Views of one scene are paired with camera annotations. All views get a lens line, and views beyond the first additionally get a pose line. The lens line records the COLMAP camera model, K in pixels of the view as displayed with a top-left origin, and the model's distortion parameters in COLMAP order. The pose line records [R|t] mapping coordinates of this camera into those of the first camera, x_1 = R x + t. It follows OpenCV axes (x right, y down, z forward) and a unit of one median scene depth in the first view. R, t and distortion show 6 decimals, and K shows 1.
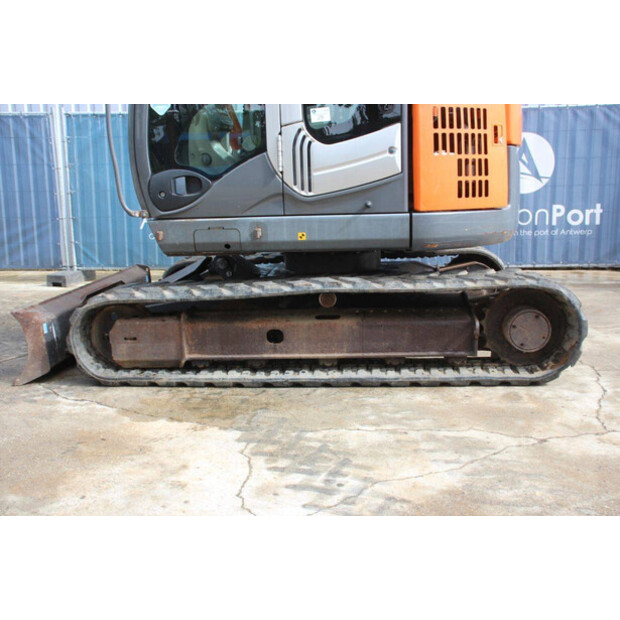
lens RADIAL K [[677.2, 0, 310.0], [0, 677.2, 310.0], [0, 0, 1]] dist [-0.098425, 0.231095]
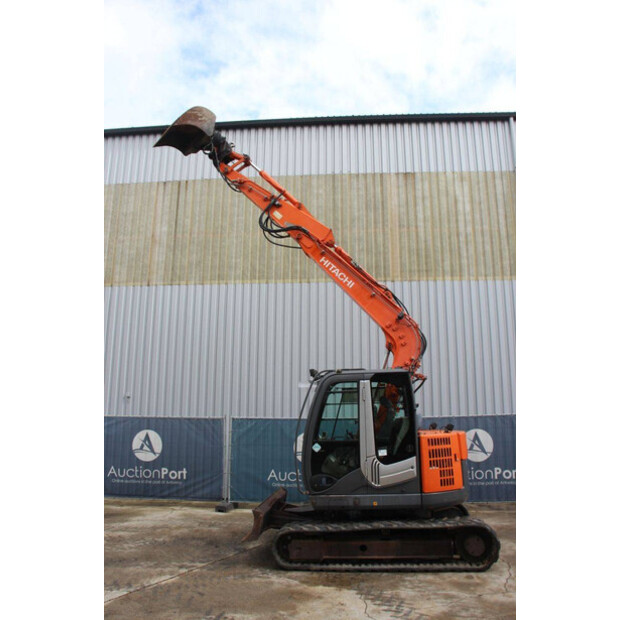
lens RADIAL K [[515.5, 0, 310.0], [0, 515.5, 310.0], [0, 0, 1]] dist [-0.179174, 0.159373]
pose [[0.999076, -0.000566, -0.042980, -0.161452], [-0.015679, 0.926218, -0.376662, -0.070436], [0.040023, 0.376988, 0.925353, -0.870478]]
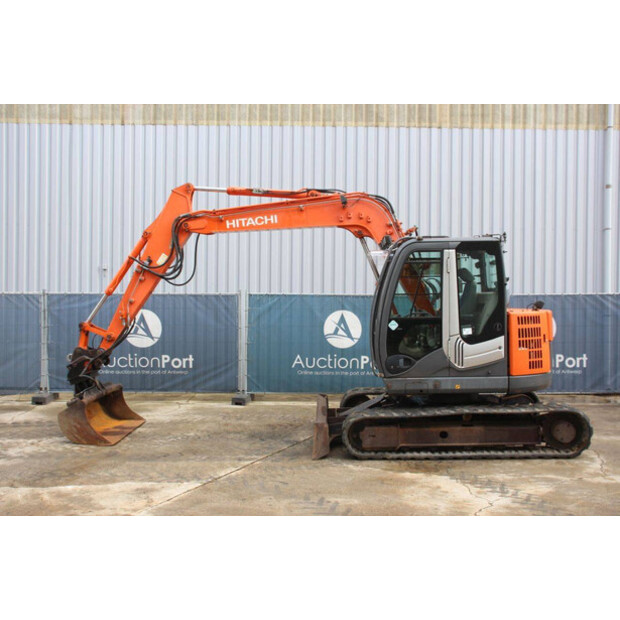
lens RADIAL K [[677.2, 0, 310.0], [0, 677.2, 310.0], [0, 0, 1]] dist [-0.098425, 0.231095]
pose [[0.999135, 0.012843, 0.039550, -0.558987], [-0.006285, 0.986825, -0.161668, -0.002494], [-0.041105, 0.161280, 0.986052, -1.097430]]
